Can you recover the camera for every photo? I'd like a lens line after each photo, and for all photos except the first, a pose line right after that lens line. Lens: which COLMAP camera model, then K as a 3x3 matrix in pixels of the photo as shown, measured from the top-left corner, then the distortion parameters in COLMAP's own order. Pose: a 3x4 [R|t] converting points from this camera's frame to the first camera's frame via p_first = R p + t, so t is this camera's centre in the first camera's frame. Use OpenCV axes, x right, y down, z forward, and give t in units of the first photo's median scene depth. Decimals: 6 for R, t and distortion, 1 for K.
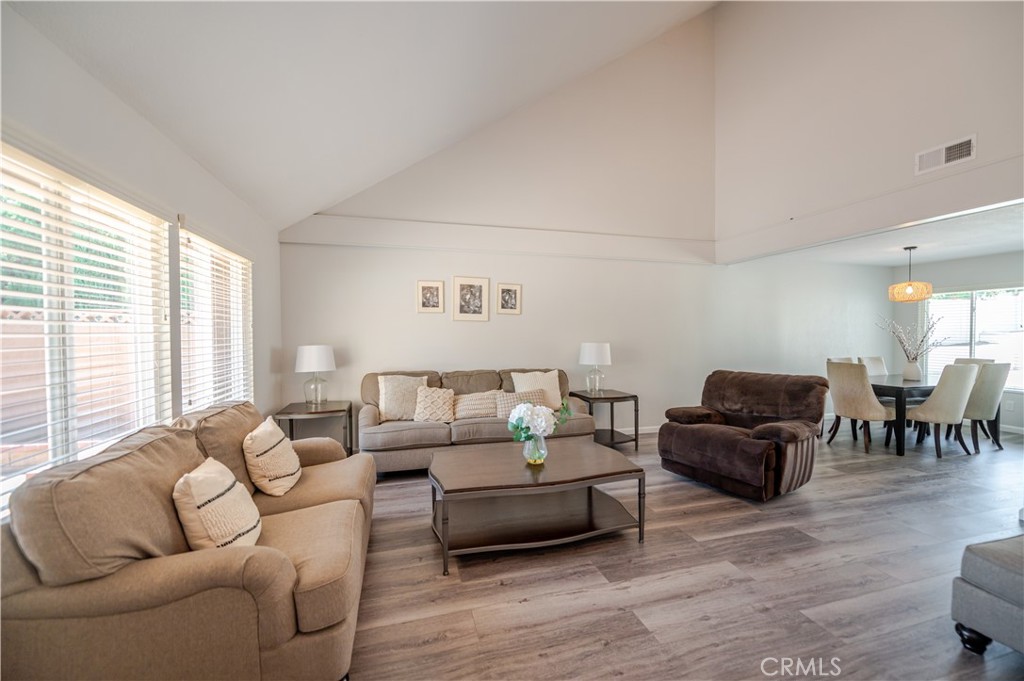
lens RADIAL K [[412.8, 0, 512.3], [0, 412.8, 344.6], [0, 0, 1]] dist [-0.010554, -0.000178]
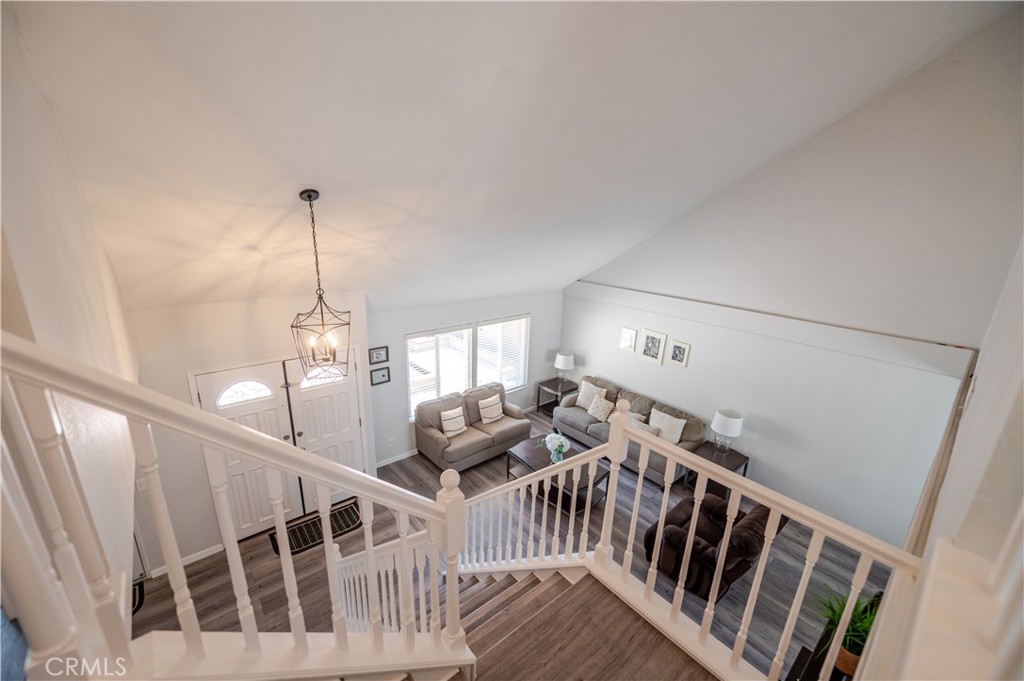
lens RADIAL K [[412.8, 0, 512.3], [0, 412.8, 344.6], [0, 0, 1]] dist [-0.010554, -0.000178]
pose [[0.423994, 0.282636, -0.860433, 0.899843], [-0.052844, 0.956159, 0.288040, -0.495953], [0.904122, -0.076659, 0.420342, -0.011249]]
